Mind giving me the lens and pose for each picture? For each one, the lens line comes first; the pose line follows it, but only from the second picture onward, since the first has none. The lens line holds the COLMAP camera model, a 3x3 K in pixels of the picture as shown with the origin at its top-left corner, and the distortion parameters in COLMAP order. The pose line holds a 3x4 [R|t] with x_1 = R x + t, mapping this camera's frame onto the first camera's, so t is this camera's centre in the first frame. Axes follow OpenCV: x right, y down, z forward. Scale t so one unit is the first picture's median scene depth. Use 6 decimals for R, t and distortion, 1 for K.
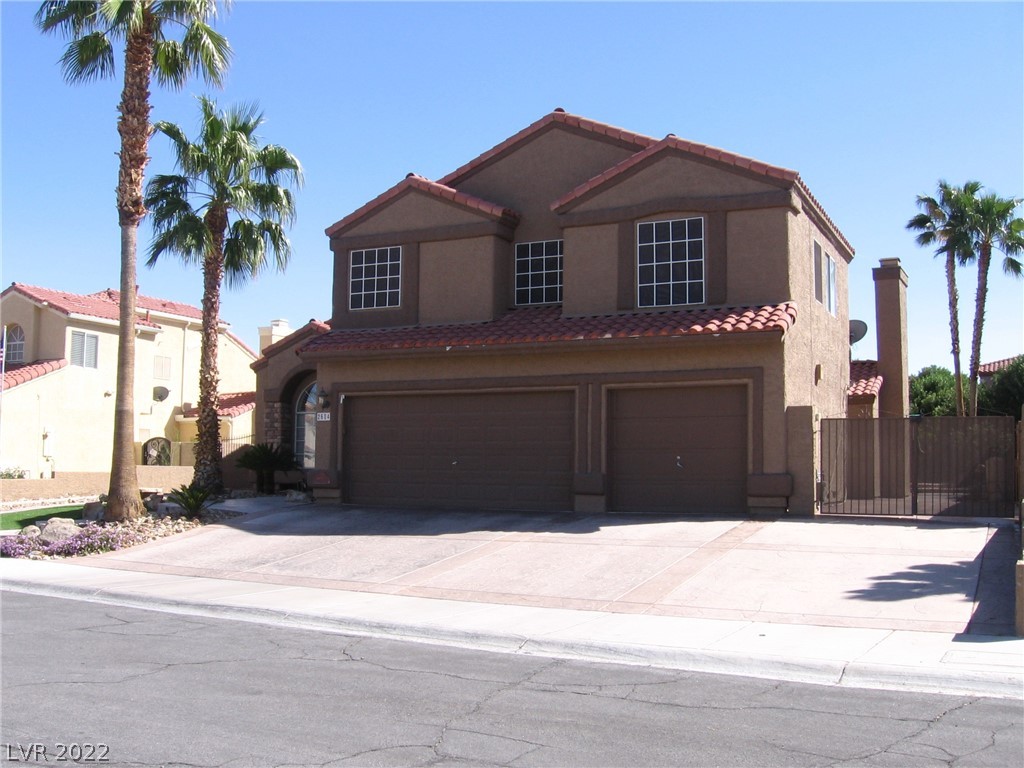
lens RADIAL K [[1082.8, 0, 503.8], [0, 1082.8, 382.7], [0, 0, 1]] dist [-0.115123, 0.000000]
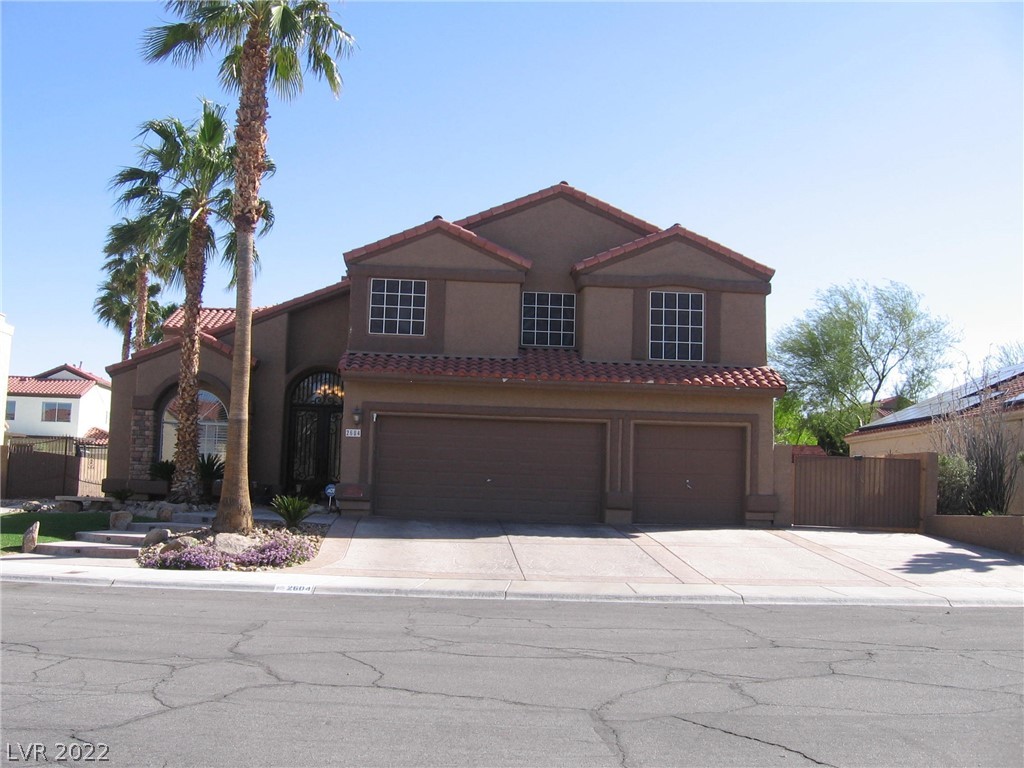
lens RADIAL K [[1082.8, 0, 509.8], [0, 1082.8, 386.4], [0, 0, 1]] dist [-0.115123, 0.000000]
pose [[0.853195, 0.069999, 0.516873, -0.638442], [-0.062540, 0.997534, -0.031860, 0.010992], [-0.517829, -0.005143, 0.855469, 0.019965]]
